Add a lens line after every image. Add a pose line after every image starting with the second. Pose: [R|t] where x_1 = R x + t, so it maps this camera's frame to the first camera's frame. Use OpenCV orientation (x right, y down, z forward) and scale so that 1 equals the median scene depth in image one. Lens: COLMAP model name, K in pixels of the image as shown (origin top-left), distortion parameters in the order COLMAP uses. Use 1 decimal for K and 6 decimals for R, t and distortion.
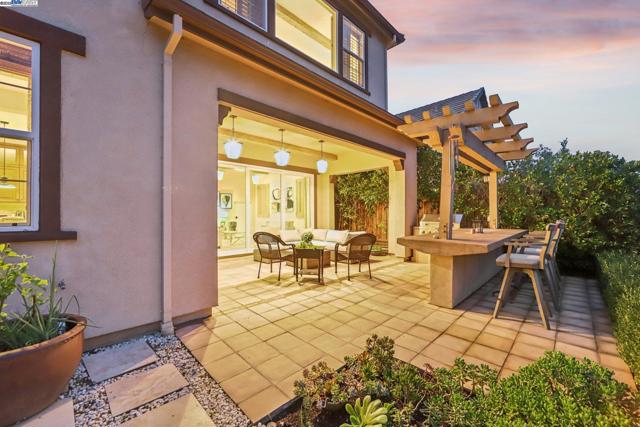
lens RADIAL K [[257.9, 0, 324.2], [0, 257.9, 211.3], [0, 0, 1]] dist [-0.001904, -0.000022]
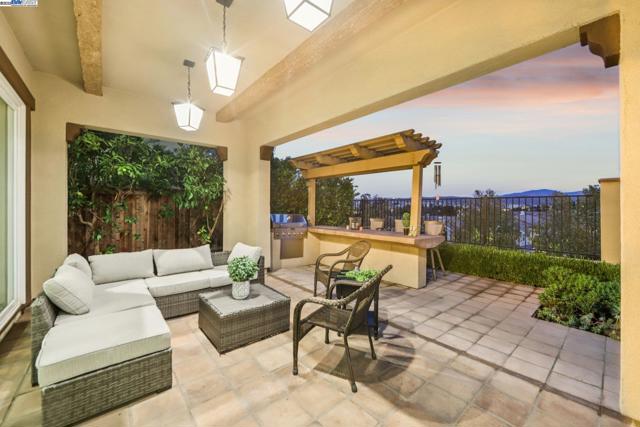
lens RADIAL K [[257.3, 0, 322.6], [0, 257.3, 210.9], [0, 0, 1]] dist [-0.001252, -0.000157]
pose [[0.081152, -0.006367, 0.996681, -0.543502], [-0.016669, 0.999831, 0.007744, -0.012818], [-0.996562, -0.017243, 0.081032, 0.858467]]
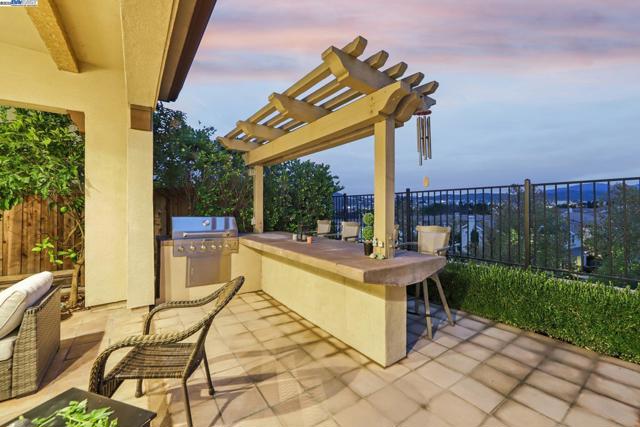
lens RADIAL K [[263.0, 0, 319.4], [0, 263.0, 207.2], [0, 0, 1]] dist [-0.000618, -0.000160]
pose [[0.178440, 0.006970, 0.983926, -0.149596], [-0.002503, 0.999975, -0.006630, -0.011631], [-0.983948, -0.001279, 0.178452, 0.656210]]
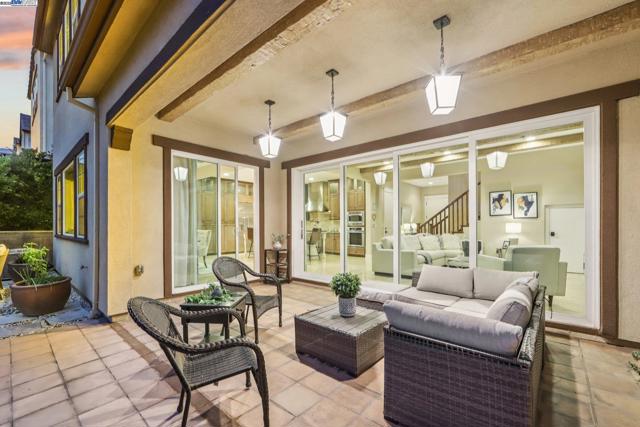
lens RADIAL K [[272.1, 0, 308.0], [0, 272.1, 226.9], [0, 0, 1]] dist [0.000079, 0.000108]
pose [[0.042676, 0.001946, -0.999087, 0.409917], [0.015493, 0.999877, 0.002609, 0.000596], [0.998969, -0.015590, 0.042641, 0.959946]]
